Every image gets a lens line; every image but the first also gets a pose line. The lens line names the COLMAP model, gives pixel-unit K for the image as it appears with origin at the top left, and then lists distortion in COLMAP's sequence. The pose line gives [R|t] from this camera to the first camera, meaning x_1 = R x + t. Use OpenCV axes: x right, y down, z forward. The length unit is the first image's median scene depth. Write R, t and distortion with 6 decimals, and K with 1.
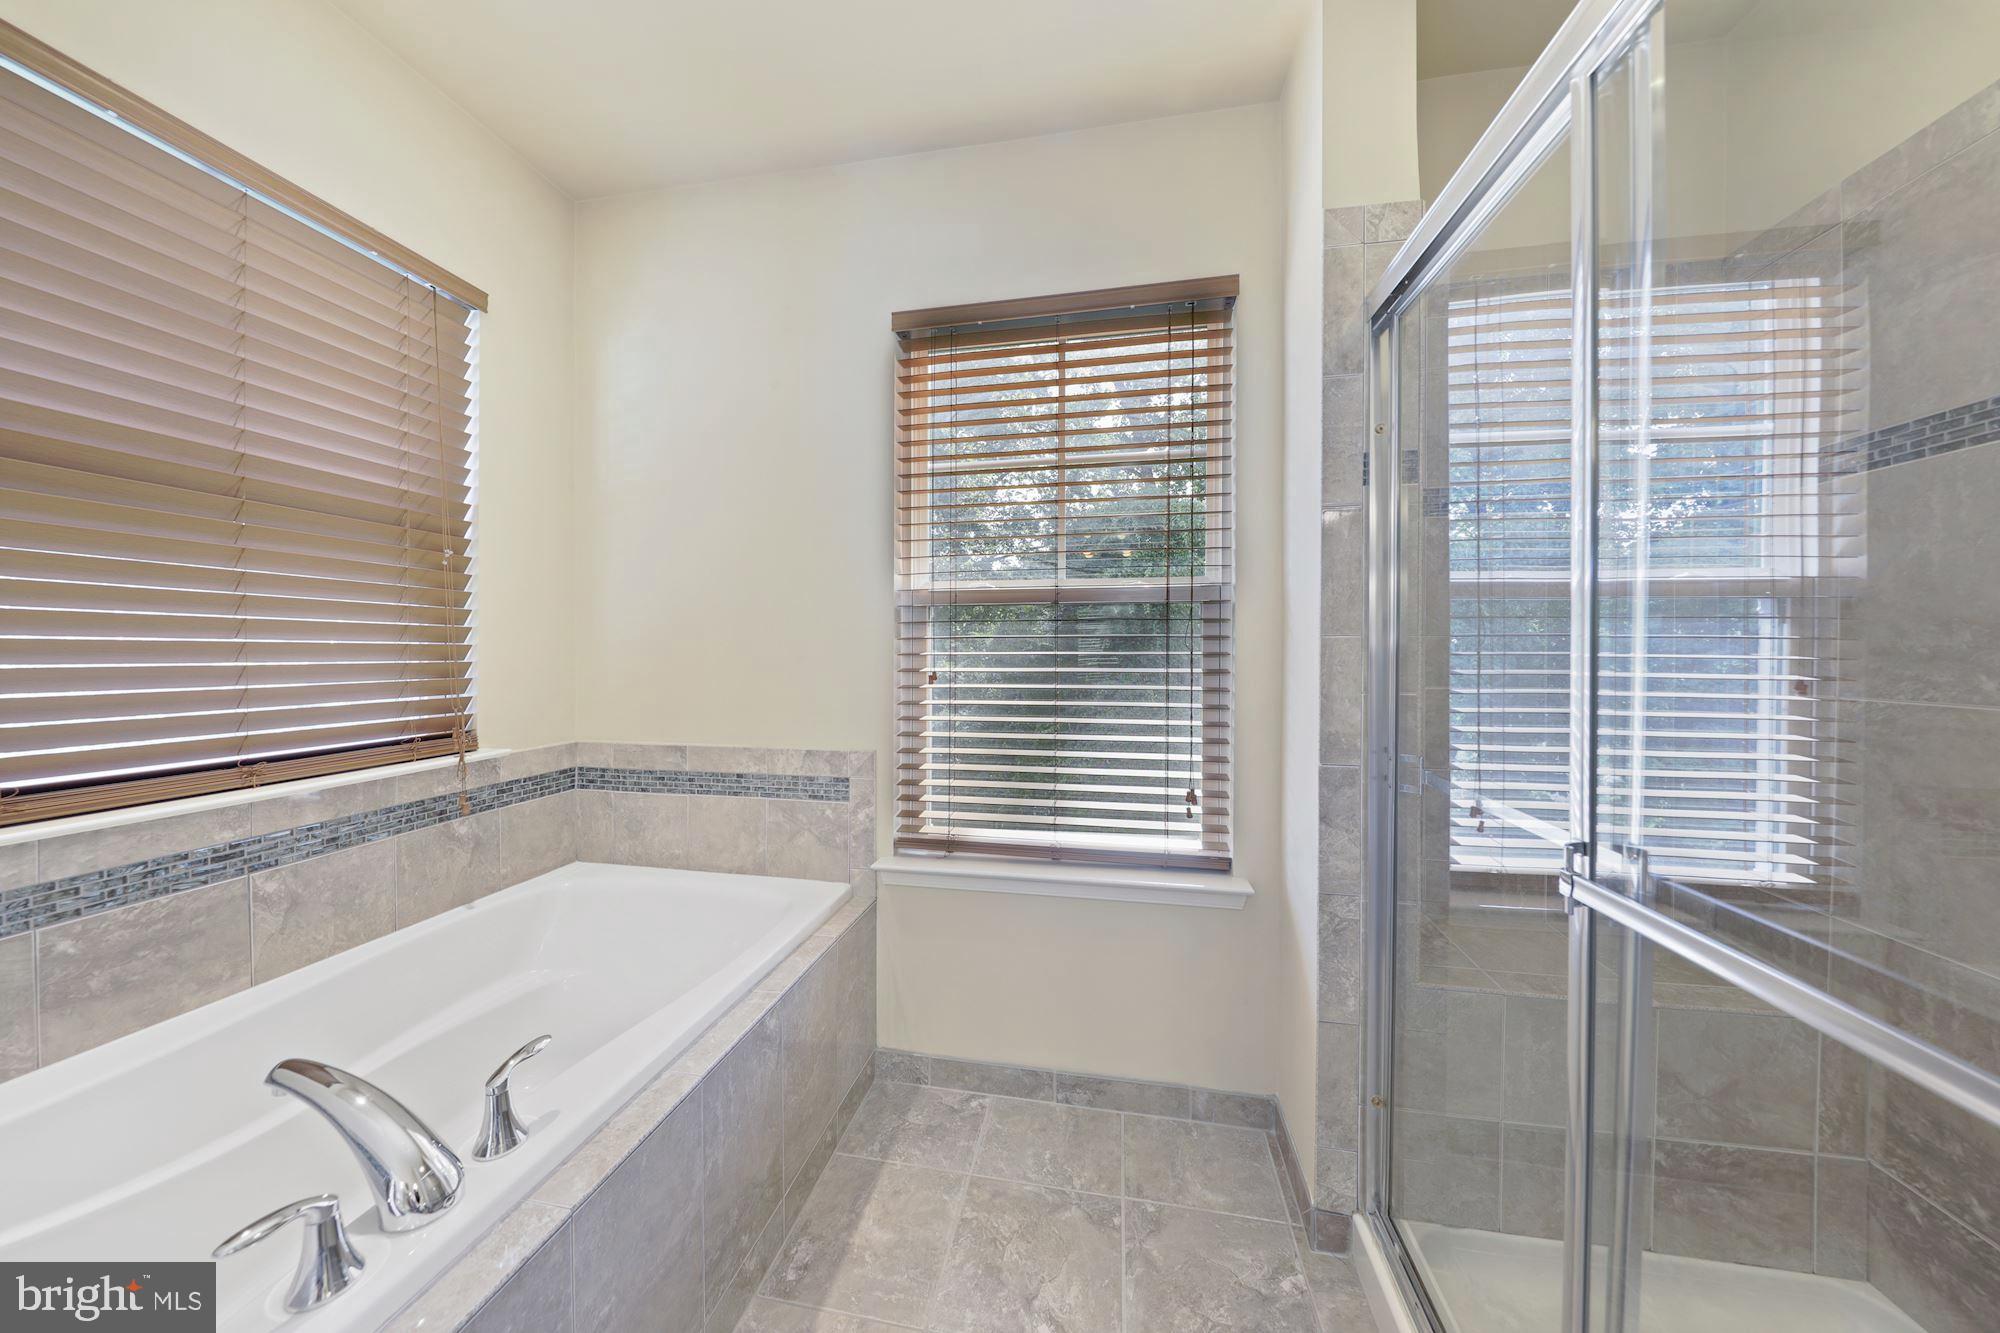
lens RADIAL K [[633.1, 0, 999.9], [0, 633.1, 653.9], [0, 0, 1]] dist [-0.001096, -0.002033]
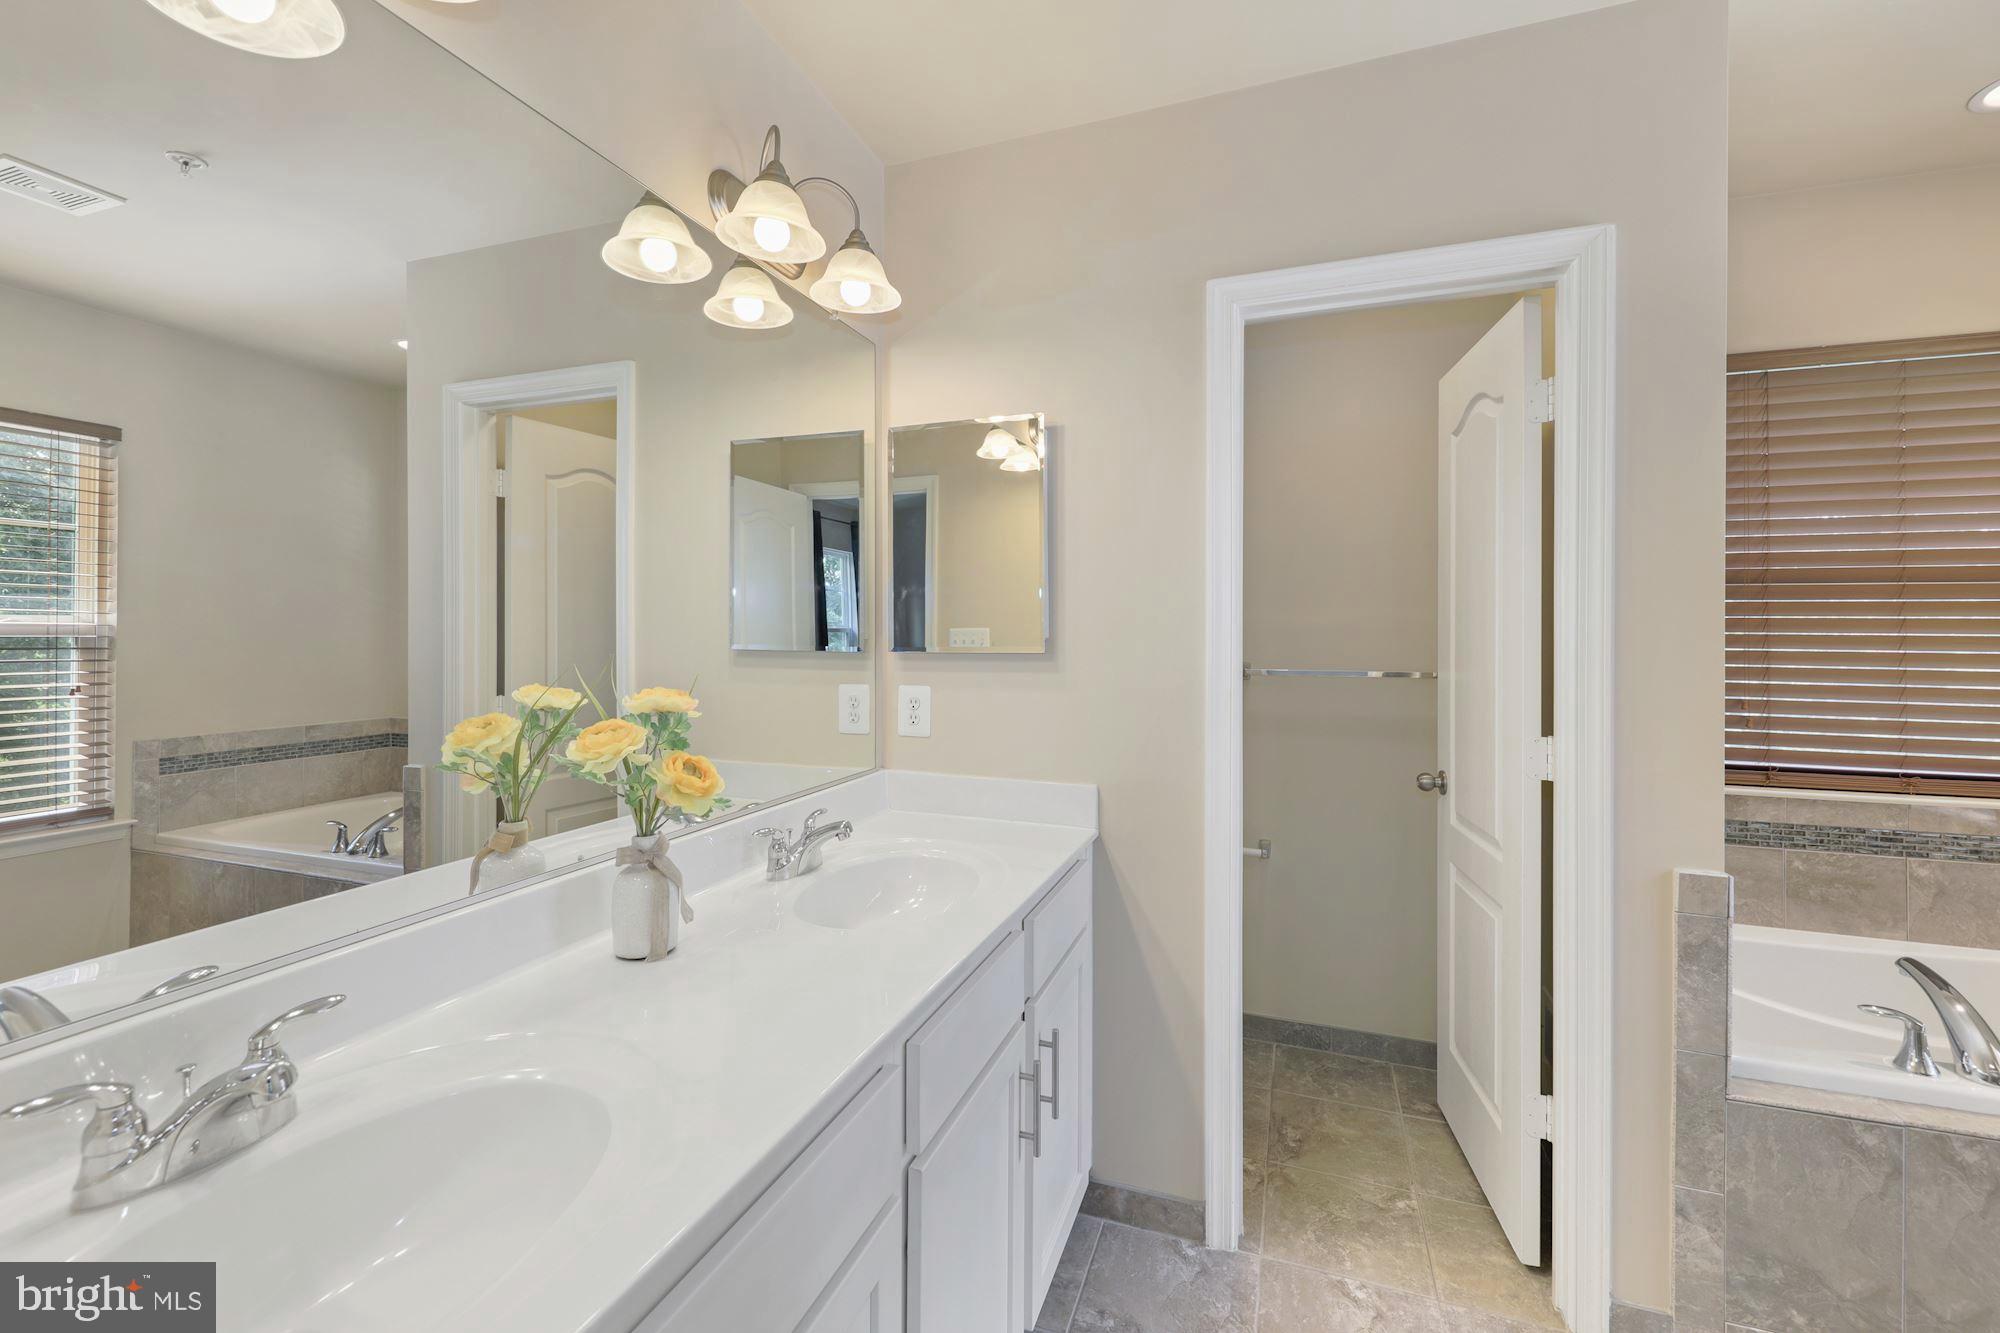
lens RADIAL K [[816.5, 0, 1004.3], [0, 816.5, 640.3], [0, 0, 1]] dist [0.006100, -0.002726]
pose [[-0.173947, -0.002624, -0.984752, 0.731240], [-0.009862, 0.999951, -0.000922, -0.081050], [0.984706, 0.009552, -0.173964, -0.506991]]
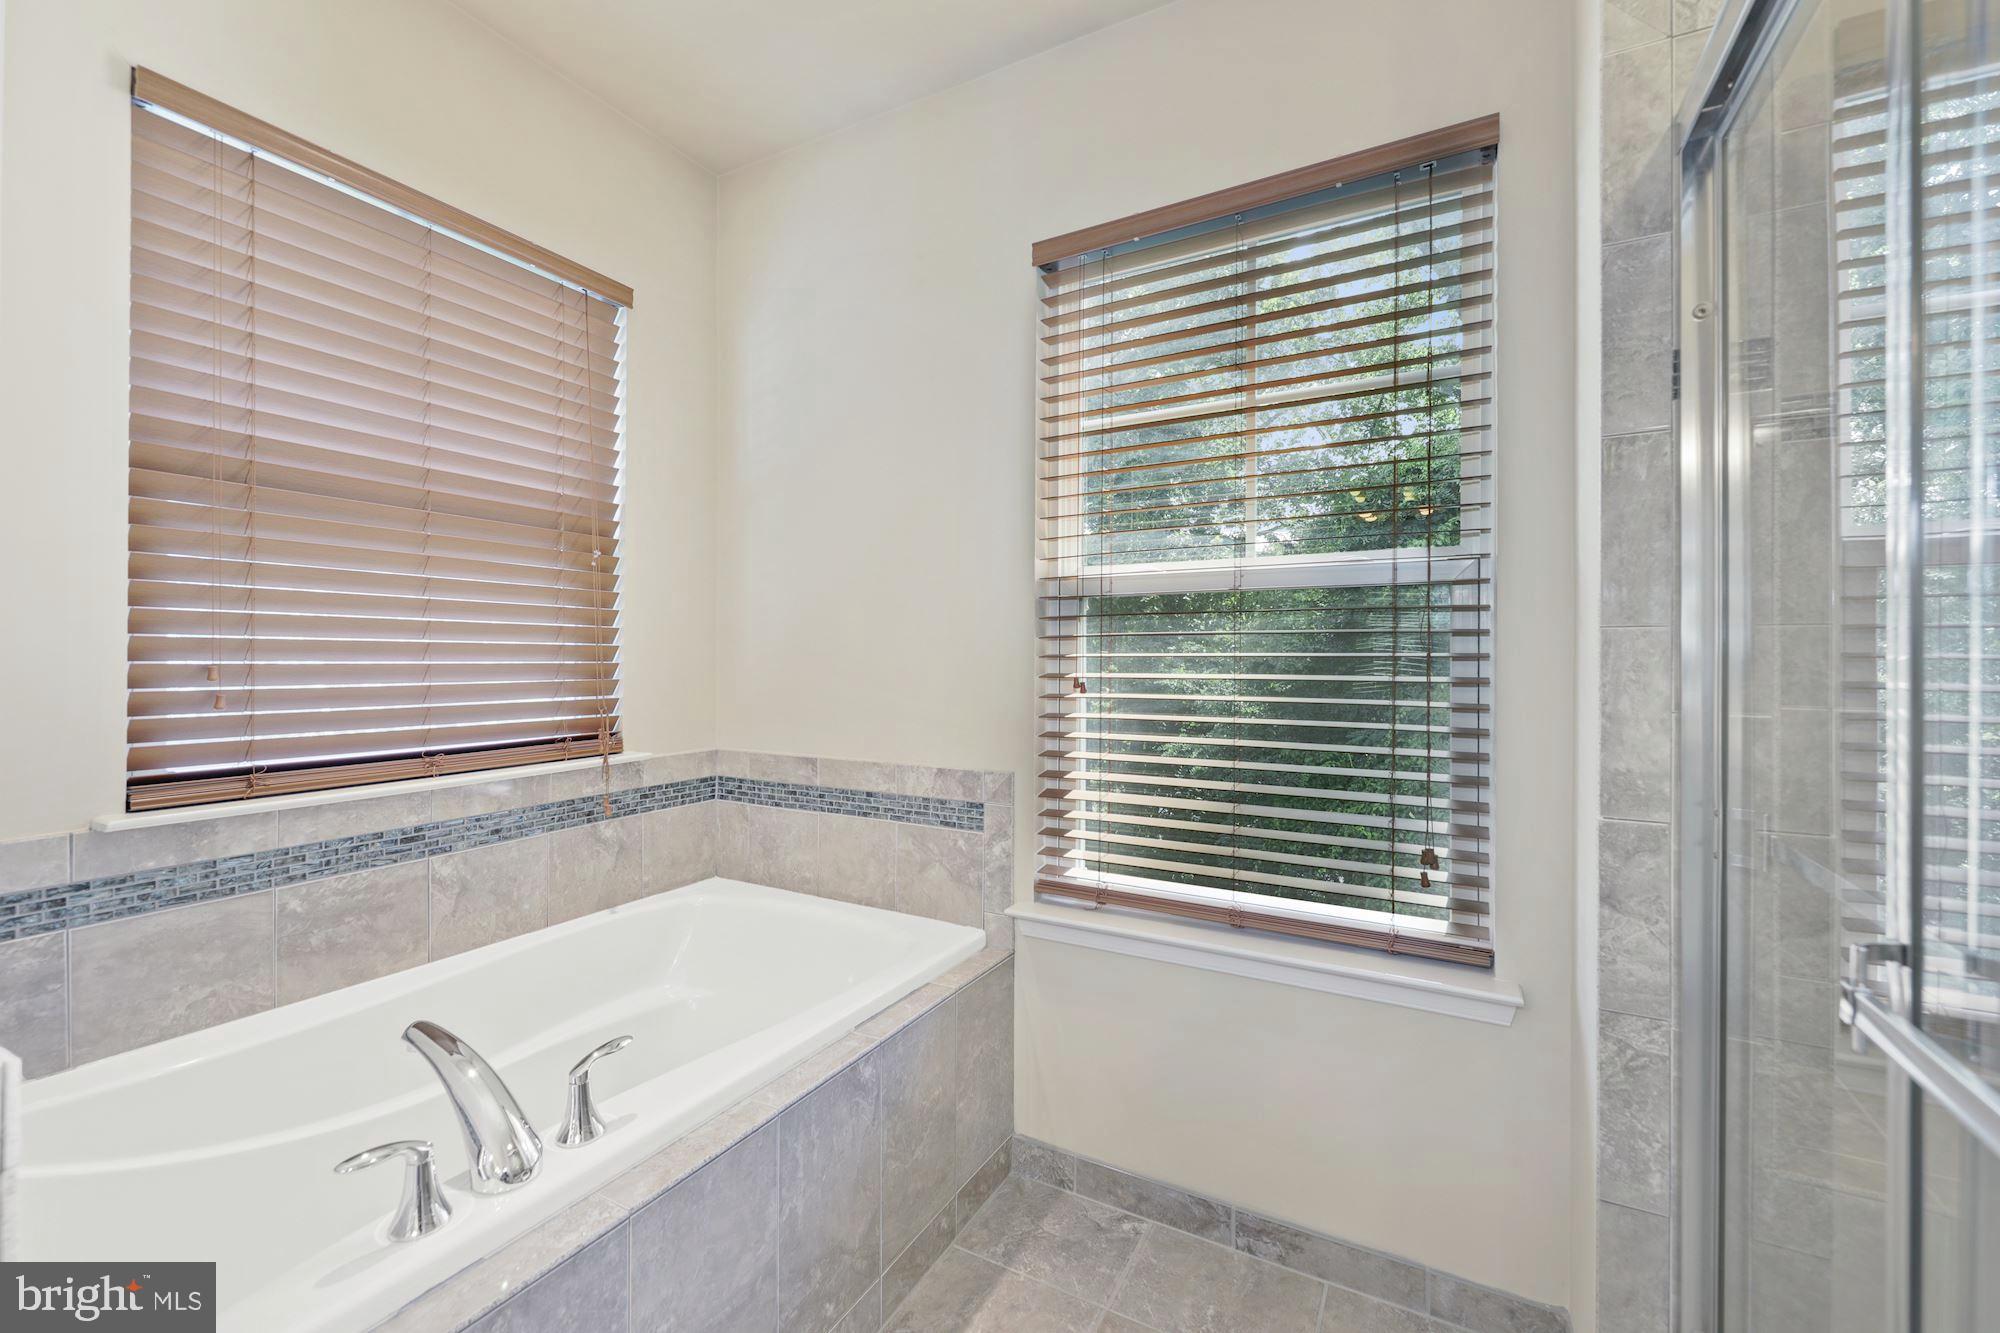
lens RADIAL K [[816.5, 0, 1008.7], [0, 816.5, 652.5], [0, 0, 1]] dist [0.006100, -0.002726]
pose [[0.950403, -0.000414, -0.311020, 0.155982], [-0.002569, 0.999955, -0.009180, 0.007115], [0.311009, 0.009523, 0.950359, -0.025127]]
